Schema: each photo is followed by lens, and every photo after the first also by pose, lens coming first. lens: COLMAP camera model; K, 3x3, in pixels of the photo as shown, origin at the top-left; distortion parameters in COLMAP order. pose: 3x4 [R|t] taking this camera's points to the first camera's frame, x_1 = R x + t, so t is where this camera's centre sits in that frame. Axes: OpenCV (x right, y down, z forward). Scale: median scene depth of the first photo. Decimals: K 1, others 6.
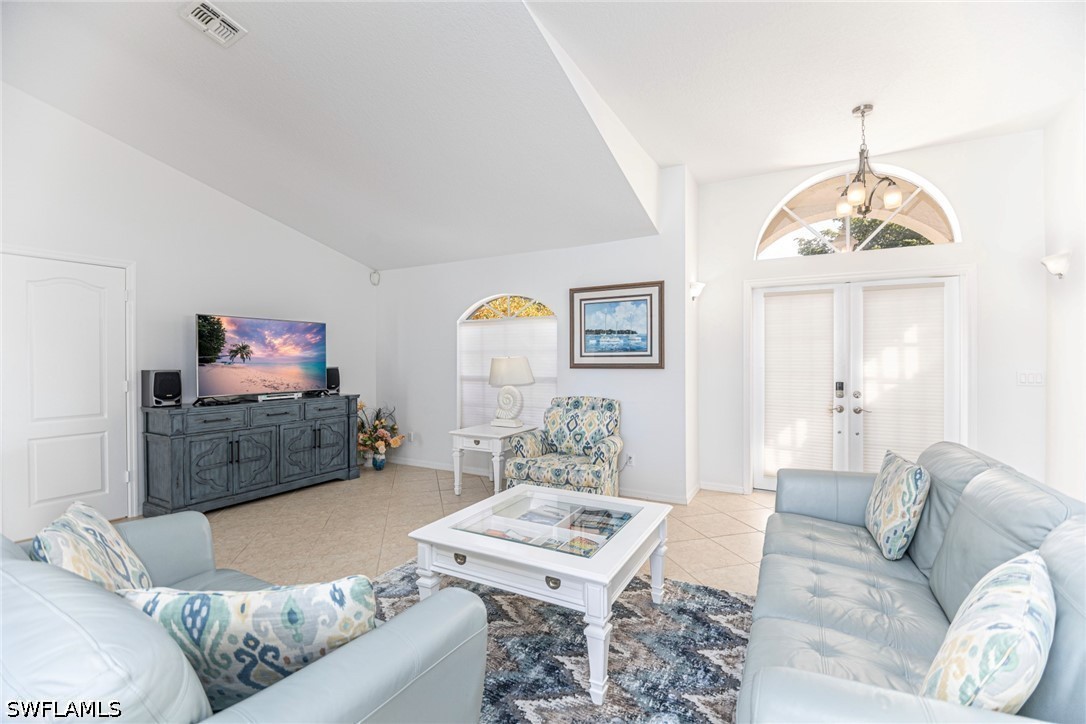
lens RADIAL K [[468.1, 0, 556.6], [0, 468.1, 362.5], [0, 0, 1]] dist [0.000230, -0.010468]
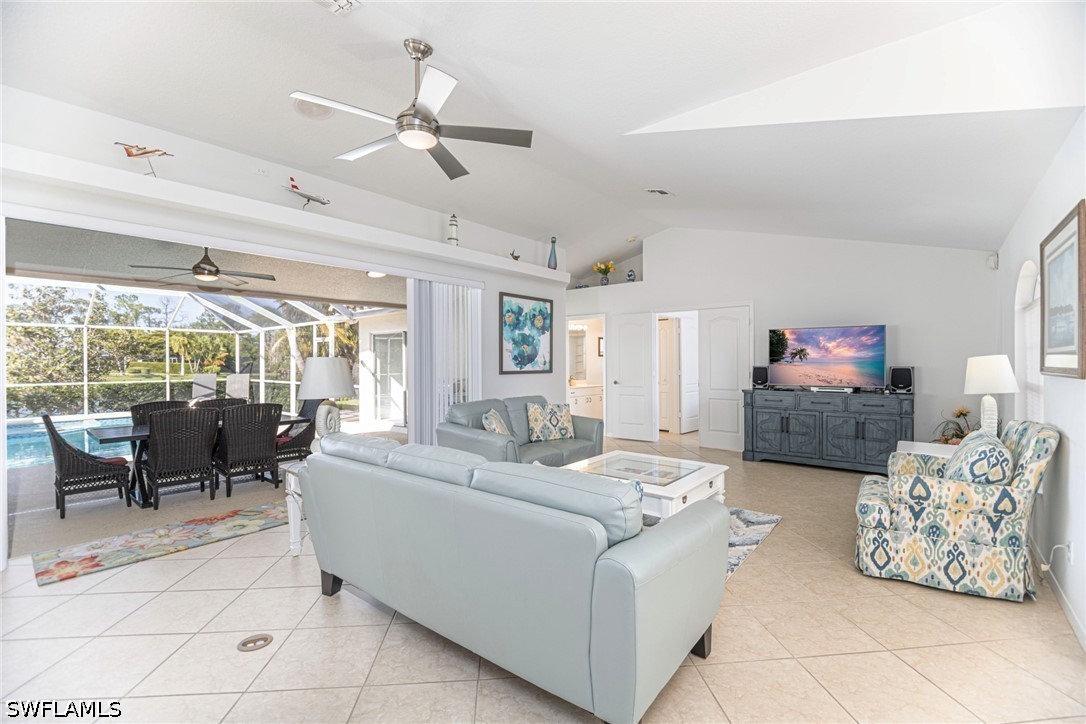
lens RADIAL K [[491.3, 0, 547.1], [0, 491.3, 358.7], [0, 0, 1]] dist [-0.002163, -0.000597]
pose [[-0.205267, 0.003583, -0.978699, 0.839860], [0.000402, 0.999994, 0.003576, -0.013425], [0.978706, 0.000340, -0.205267, 0.547768]]
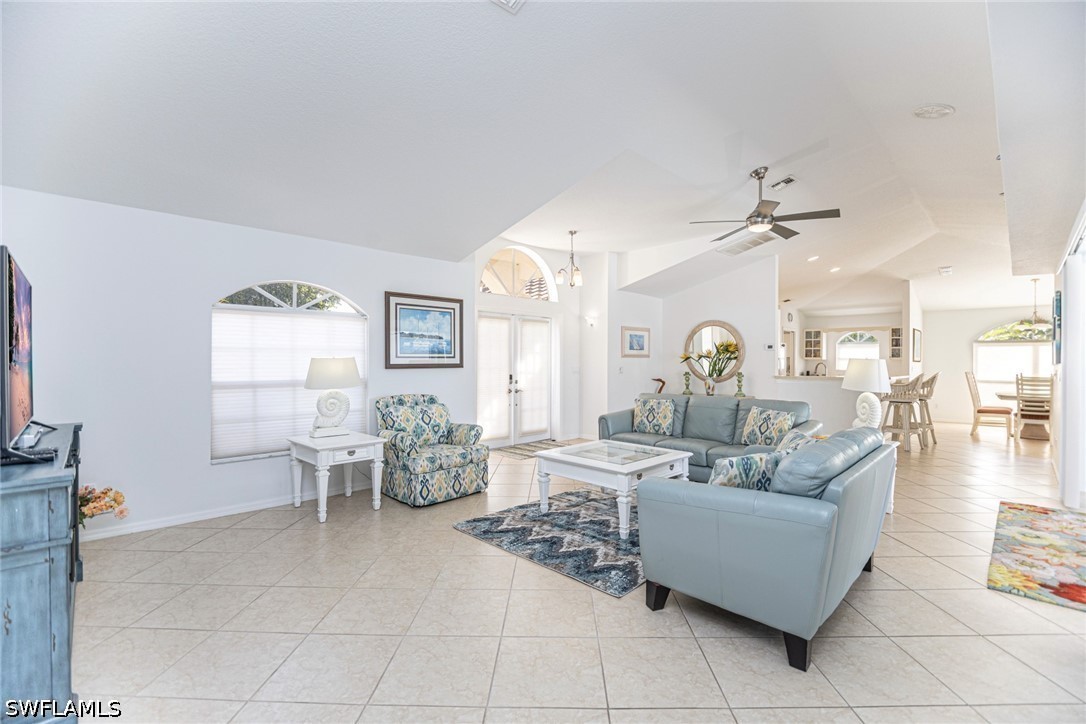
lens RADIAL K [[468.1, 0, 556.6], [0, 468.1, 362.5], [0, 0, 1]] dist [0.000230, -0.010468]
pose [[0.277335, -0.000427, 0.960773, -0.910913], [0.002038, 0.999998, -0.000143, -0.000071], [-0.960771, 0.001998, 0.277335, 0.378306]]
